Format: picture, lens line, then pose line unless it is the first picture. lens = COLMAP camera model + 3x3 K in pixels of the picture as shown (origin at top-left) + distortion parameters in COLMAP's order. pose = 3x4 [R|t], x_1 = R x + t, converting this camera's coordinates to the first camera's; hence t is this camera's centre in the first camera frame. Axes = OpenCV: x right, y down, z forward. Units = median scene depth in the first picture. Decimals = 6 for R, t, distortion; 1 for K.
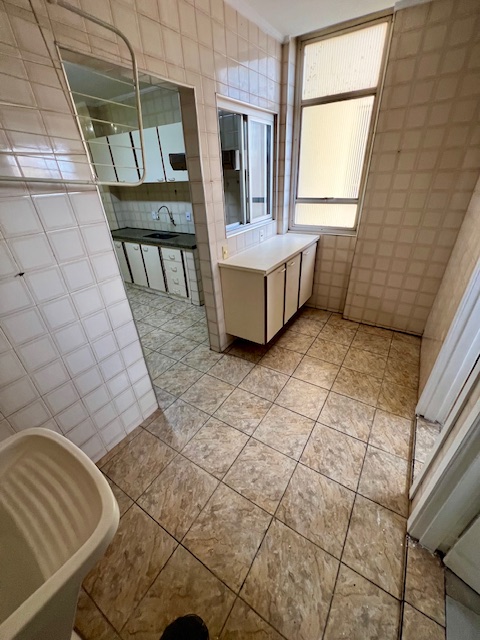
lens RADIAL K [[256.8, 0, 241.6], [0, 256.8, 317.3], [0, 0, 1]] dist [-0.002587, 0.000159]
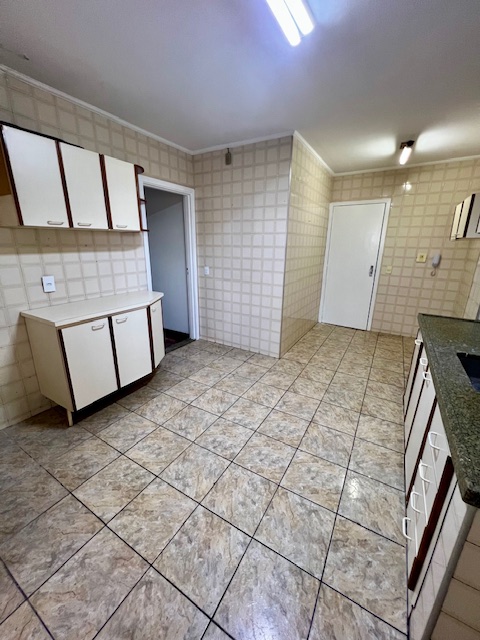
lens RADIAL K [[256.8, 0, 241.6], [0, 256.8, 317.3], [0, 0, 1]] dist [-0.002587, 0.000159]
pose [[0.033038, 0.314278, -0.948756, -0.039326], [-0.501292, 0.826446, 0.256307, -0.308149], [0.864647, 0.467136, 0.184849, 0.642675]]
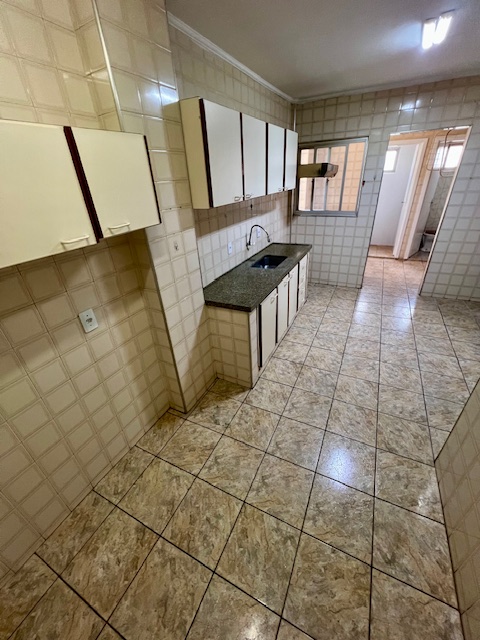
lens RADIAL K [[256.8, 0, 241.6], [0, 256.8, 317.3], [0, 0, 1]] dist [-0.002587, 0.000159]
pose [[-0.108772, -0.441215, 0.890785, -1.130329], [0.532252, 0.730980, 0.427055, -0.598909], [-0.839569, 0.520574, 0.155327, 1.090272]]
